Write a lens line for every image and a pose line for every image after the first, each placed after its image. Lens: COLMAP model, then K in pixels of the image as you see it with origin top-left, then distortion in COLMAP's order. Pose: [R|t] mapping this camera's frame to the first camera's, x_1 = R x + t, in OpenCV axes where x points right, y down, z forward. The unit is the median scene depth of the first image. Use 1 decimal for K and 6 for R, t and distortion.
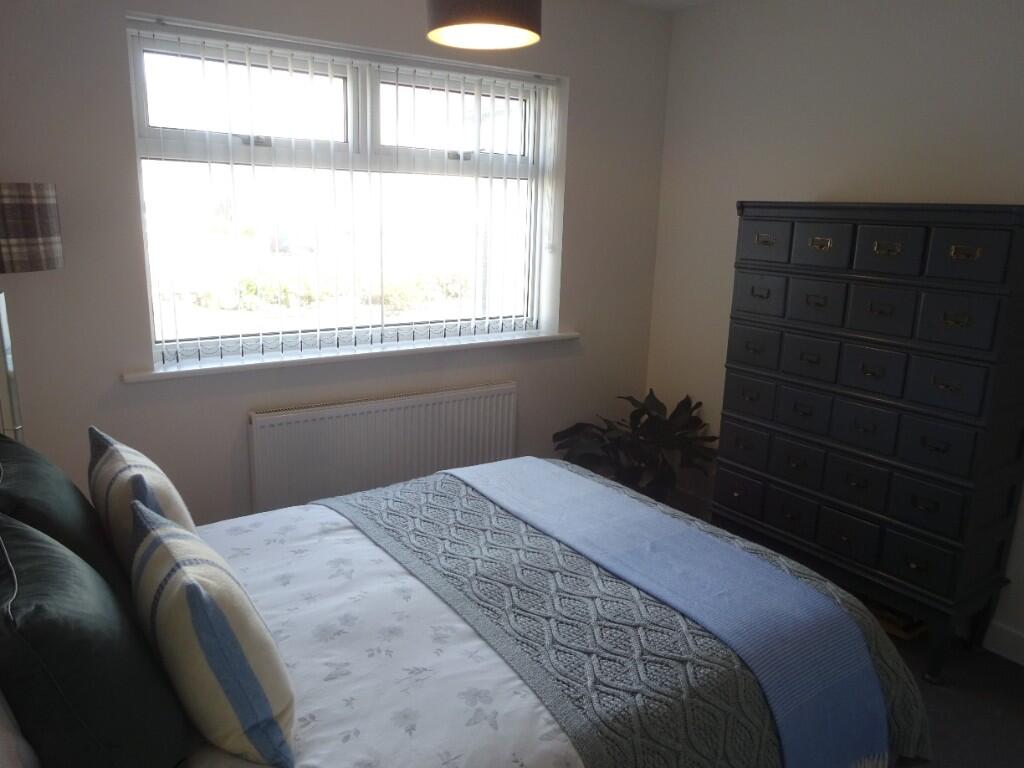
lens RADIAL K [[754.3, 0, 509.8], [0, 754.3, 381.2], [0, 0, 1]] dist [0.010114, 0.000042]
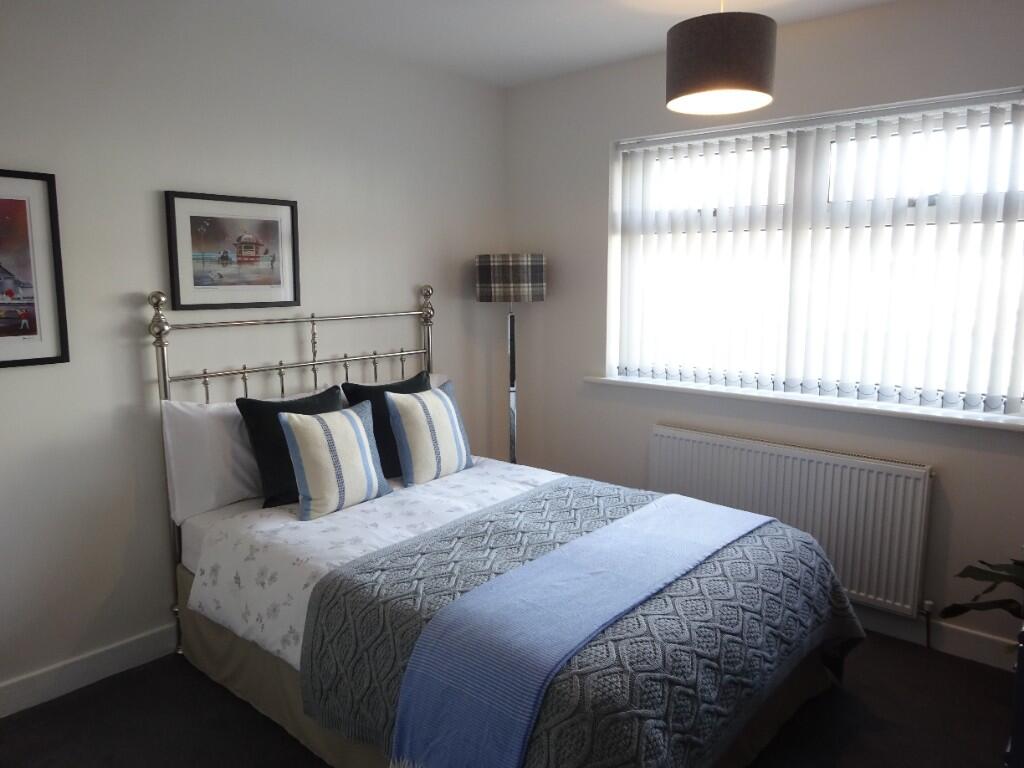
lens RADIAL K [[754.3, 0, 511.0], [0, 754.3, 379.9], [0, 0, 1]] dist [0.010114, 0.000042]
pose [[0.254925, 0.111940, -0.960459, 1.120793], [-0.210834, 0.975813, 0.057770, -0.070287], [0.943696, 0.187770, 0.272360, 0.555989]]
